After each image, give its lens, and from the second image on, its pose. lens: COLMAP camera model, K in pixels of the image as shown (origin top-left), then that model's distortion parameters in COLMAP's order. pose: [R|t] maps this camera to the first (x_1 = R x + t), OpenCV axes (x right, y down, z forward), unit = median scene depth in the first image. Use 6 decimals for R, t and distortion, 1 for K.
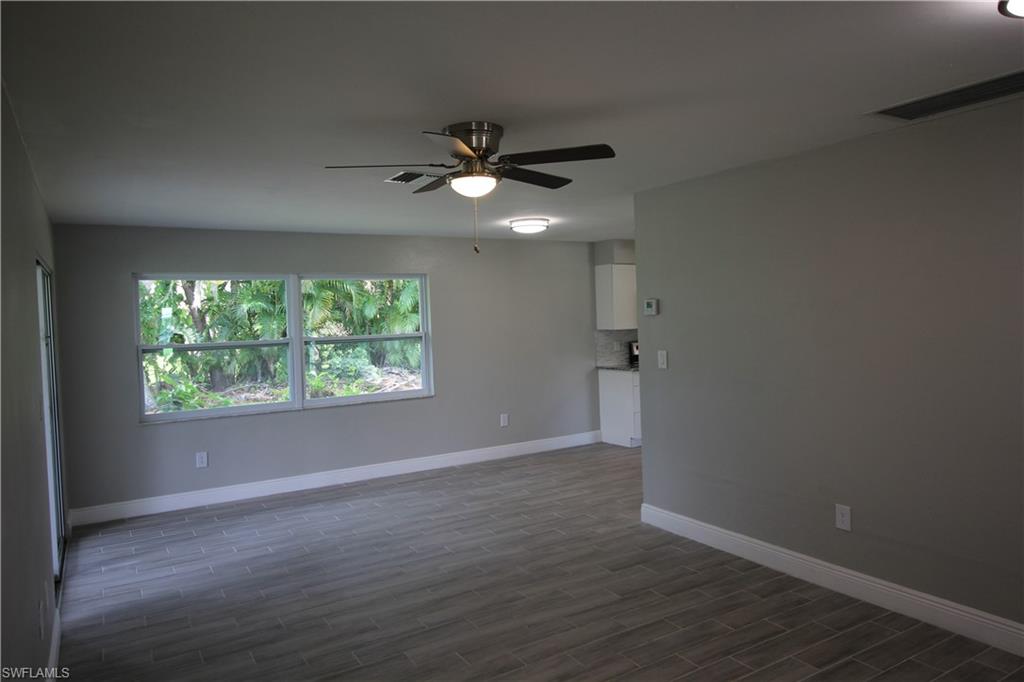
lens RADIAL K [[691.8, 0, 517.5], [0, 691.8, 339.5], [0, 0, 1]] dist [0.015605, -0.014671]
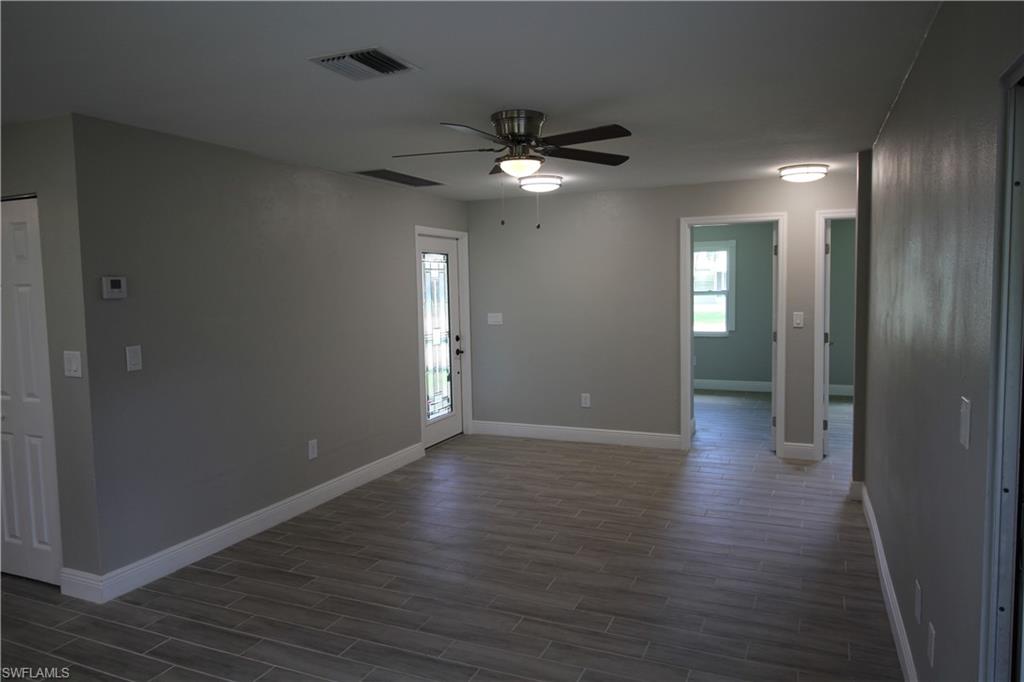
lens RADIAL K [[691.8, 0, 518.4], [0, 691.8, 332.9], [0, 0, 1]] dist [0.015605, -0.014671]
pose [[-0.577796, -0.018550, 0.815970, -0.551200], [0.066102, 0.995394, 0.069436, -0.019750], [-0.813500, 0.094057, -0.573908, 0.942852]]
